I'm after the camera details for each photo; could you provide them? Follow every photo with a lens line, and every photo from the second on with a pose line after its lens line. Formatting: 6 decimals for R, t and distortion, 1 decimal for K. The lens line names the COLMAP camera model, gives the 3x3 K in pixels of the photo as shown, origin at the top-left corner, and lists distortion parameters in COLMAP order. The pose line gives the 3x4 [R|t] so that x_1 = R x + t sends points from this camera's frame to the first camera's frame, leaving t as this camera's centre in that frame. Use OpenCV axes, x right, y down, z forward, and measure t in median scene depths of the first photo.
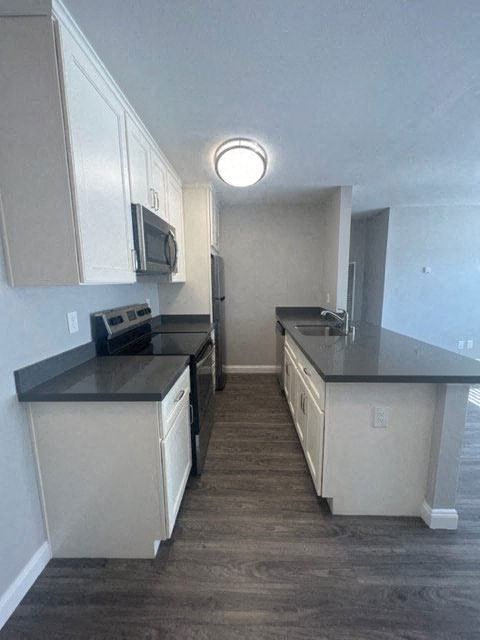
lens RADIAL K [[253.6, 0, 245.9], [0, 253.6, 317.2], [0, 0, 1]] dist [0.002357, 0.000095]
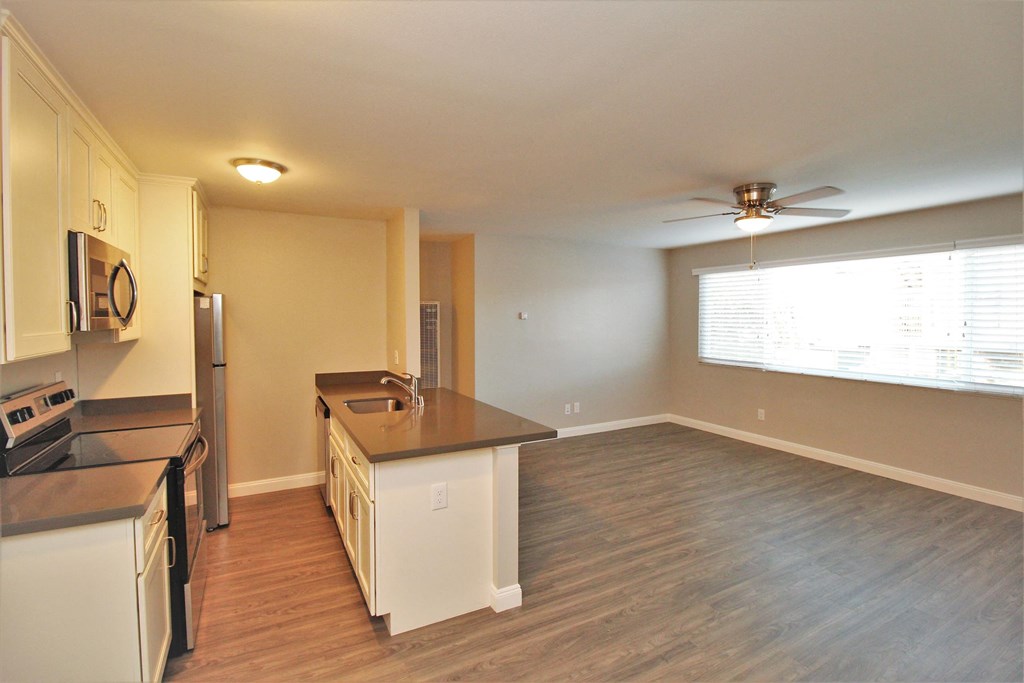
lens RADIAL K [[491.1, 0, 517.7], [0, 491.1, 326.4], [0, 0, 1]] dist [-0.011193, -0.002733]
pose [[0.879225, -0.007545, 0.476347, -0.021875], [0.064696, 0.992503, -0.103694, 0.000161], [-0.471993, 0.121988, 0.873122, -0.441478]]
